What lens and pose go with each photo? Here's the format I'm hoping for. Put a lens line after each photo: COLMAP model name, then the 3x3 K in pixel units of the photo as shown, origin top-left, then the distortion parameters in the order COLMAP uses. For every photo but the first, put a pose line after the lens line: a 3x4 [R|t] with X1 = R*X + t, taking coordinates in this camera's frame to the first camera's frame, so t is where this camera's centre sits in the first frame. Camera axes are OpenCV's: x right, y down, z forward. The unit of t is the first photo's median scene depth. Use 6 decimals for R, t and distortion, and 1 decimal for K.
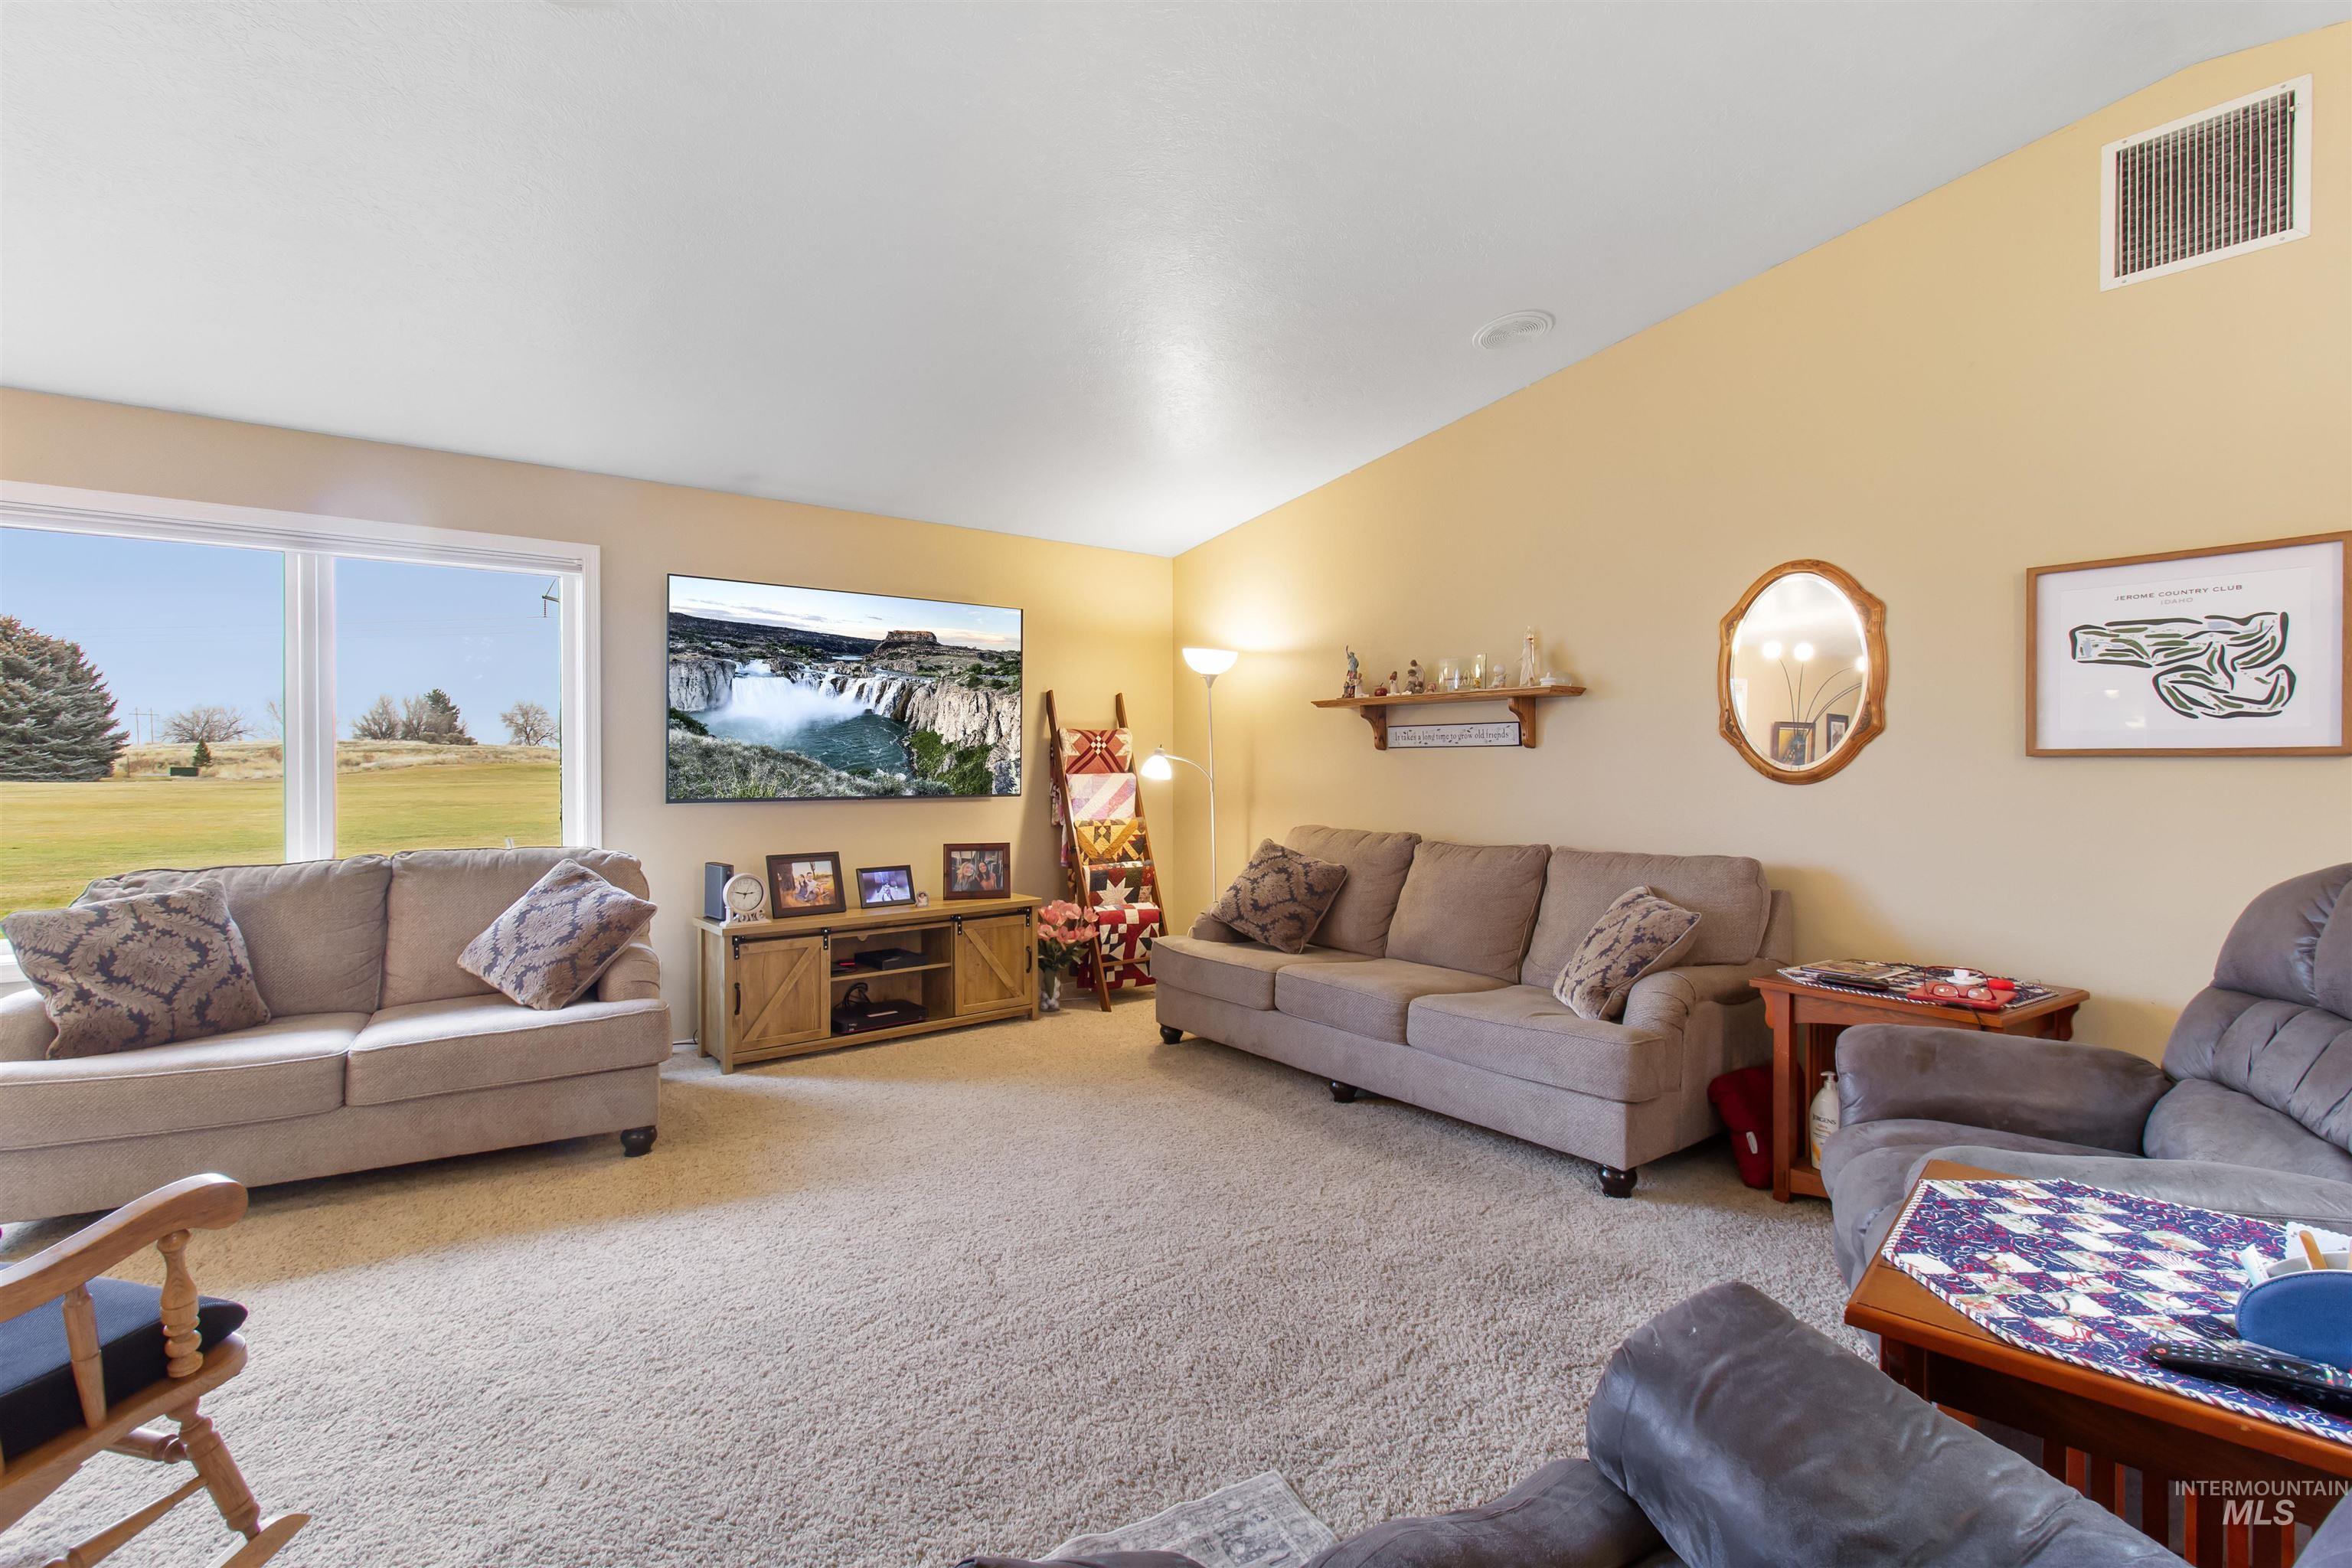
lens RADIAL K [[1099.4, 0, 1185.4], [0, 1099.4, 768.0], [0, 0, 1]] dist [0.014545, -0.000535]
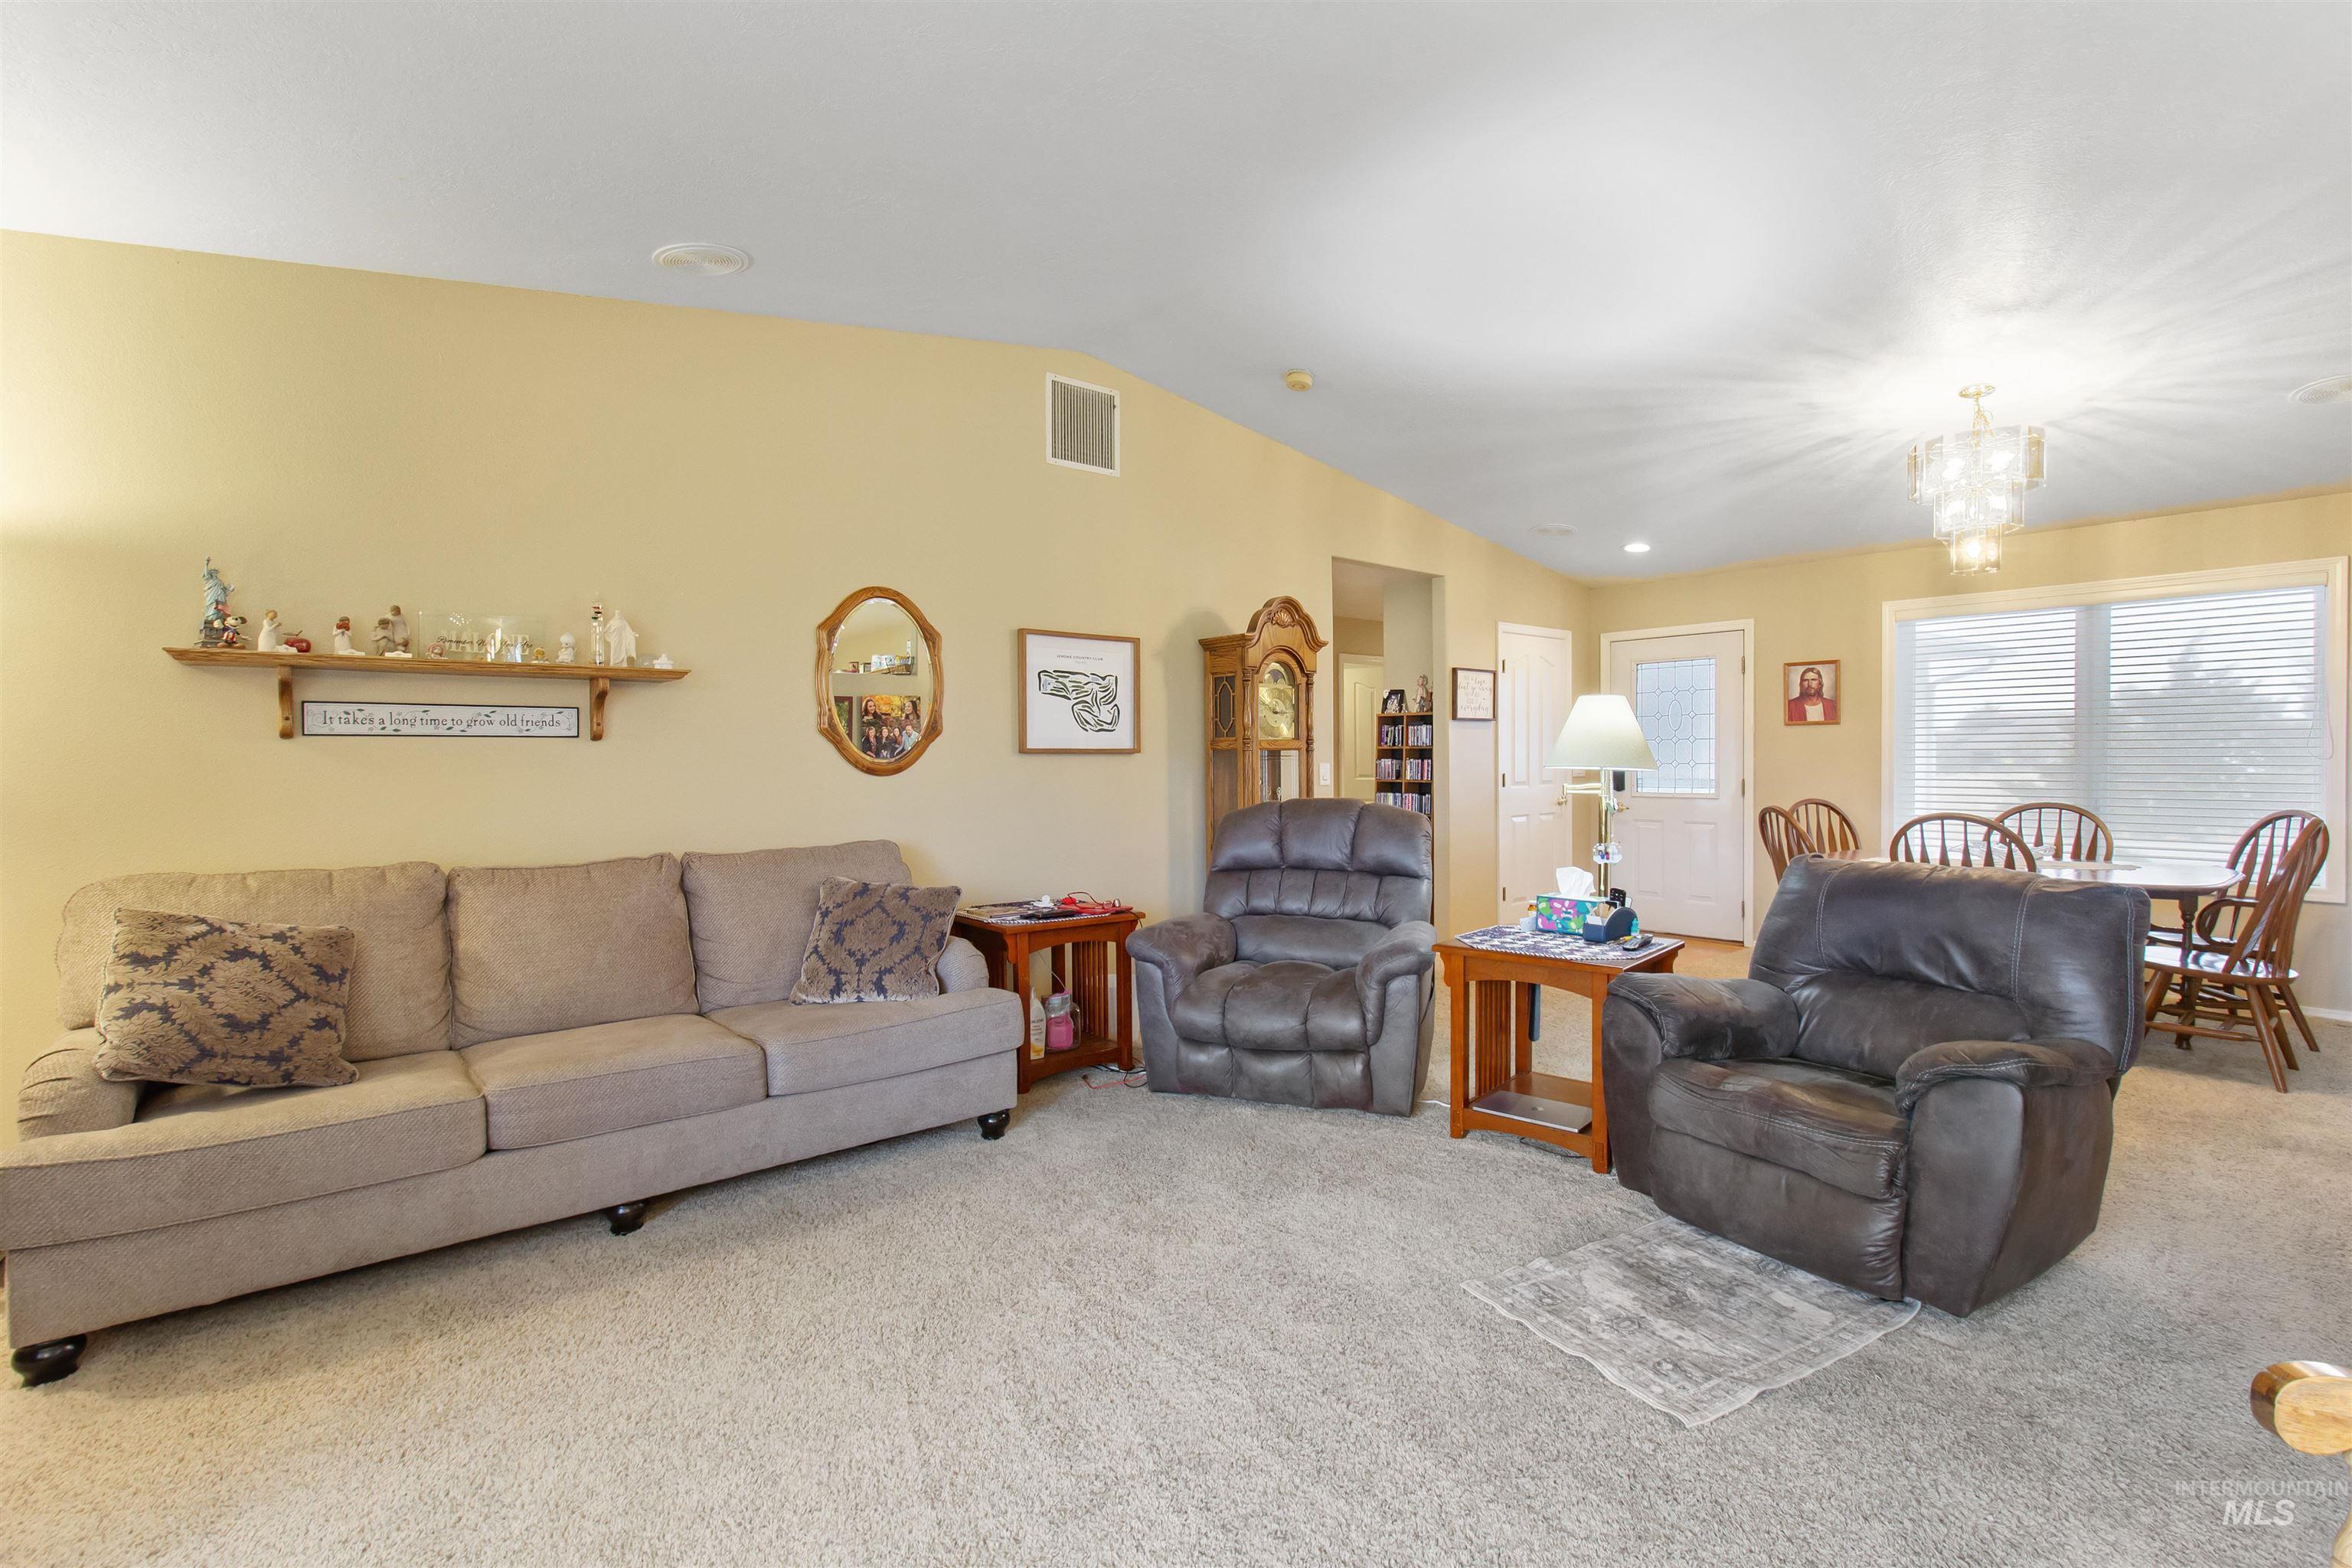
lens RADIAL K [[1099.4, 0, 1187.6], [0, 1099.4, 756.5], [0, 0, 1]] dist [0.014545, -0.000535]
pose [[-0.032719, -0.005660, 0.999449, -0.747947], [0.002416, 0.999981, 0.005742, -0.013685], [-0.999462, 0.002603, -0.032704, 0.827352]]
